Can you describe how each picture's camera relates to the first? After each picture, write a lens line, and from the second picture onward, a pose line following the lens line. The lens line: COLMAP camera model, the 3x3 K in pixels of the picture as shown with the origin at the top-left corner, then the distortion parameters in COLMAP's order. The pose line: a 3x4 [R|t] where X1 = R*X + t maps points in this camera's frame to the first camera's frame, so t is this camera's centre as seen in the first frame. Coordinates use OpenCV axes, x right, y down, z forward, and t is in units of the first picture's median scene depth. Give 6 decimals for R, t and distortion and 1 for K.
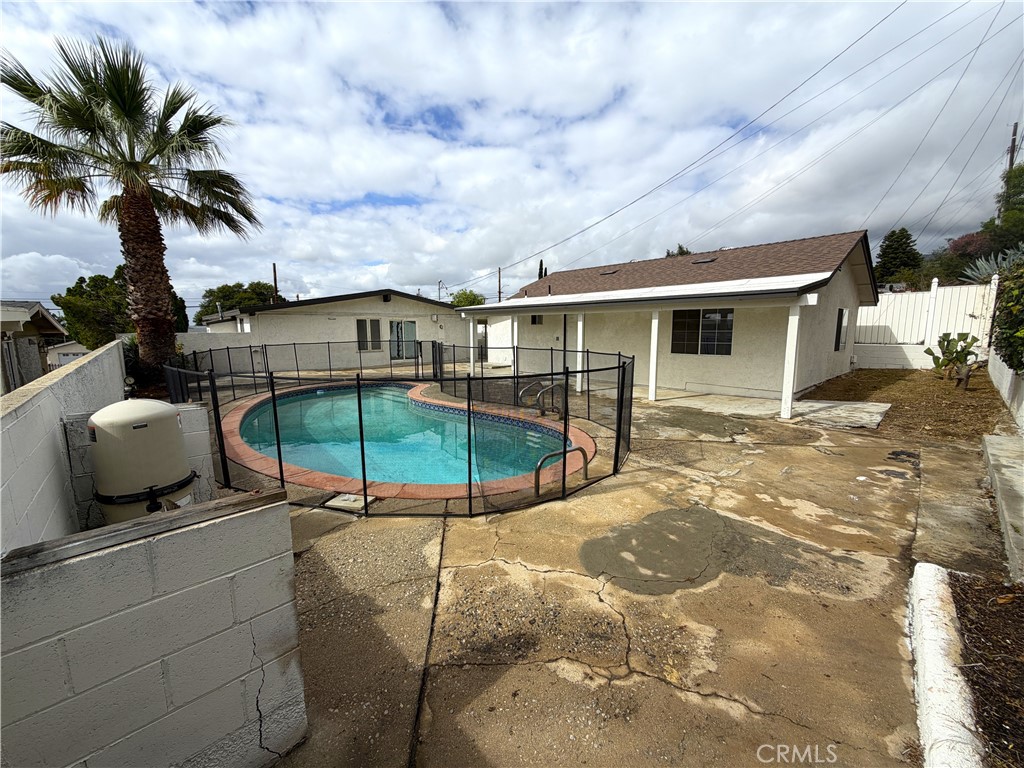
lens RADIAL K [[409.4, 0, 509.4], [0, 409.4, 379.9], [0, 0, 1]] dist [-0.000723, -0.000353]
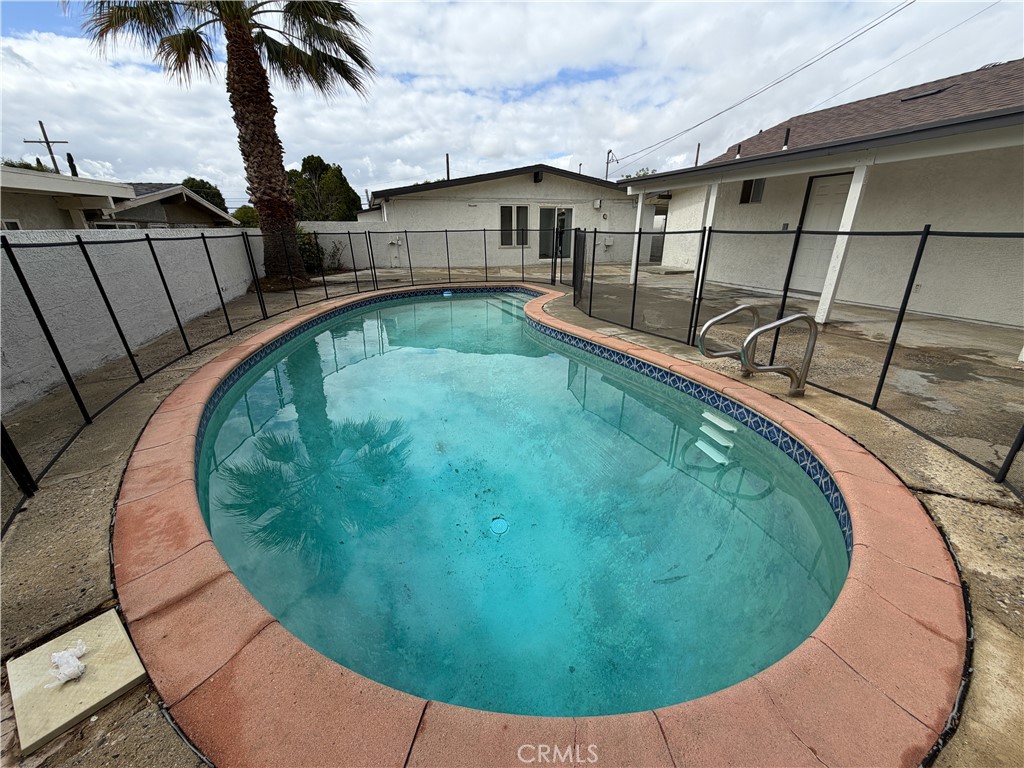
lens RADIAL K [[379.0, 0, 496.0], [0, 379.0, 384.0], [0, 0, 1]] dist [0.026901, -0.000113]
pose [[0.896219, 0.160871, -0.413415, 0.002978], [-0.047825, 0.961536, 0.270482, -0.006966], [0.441026, -0.222640, 0.869441, 0.208697]]
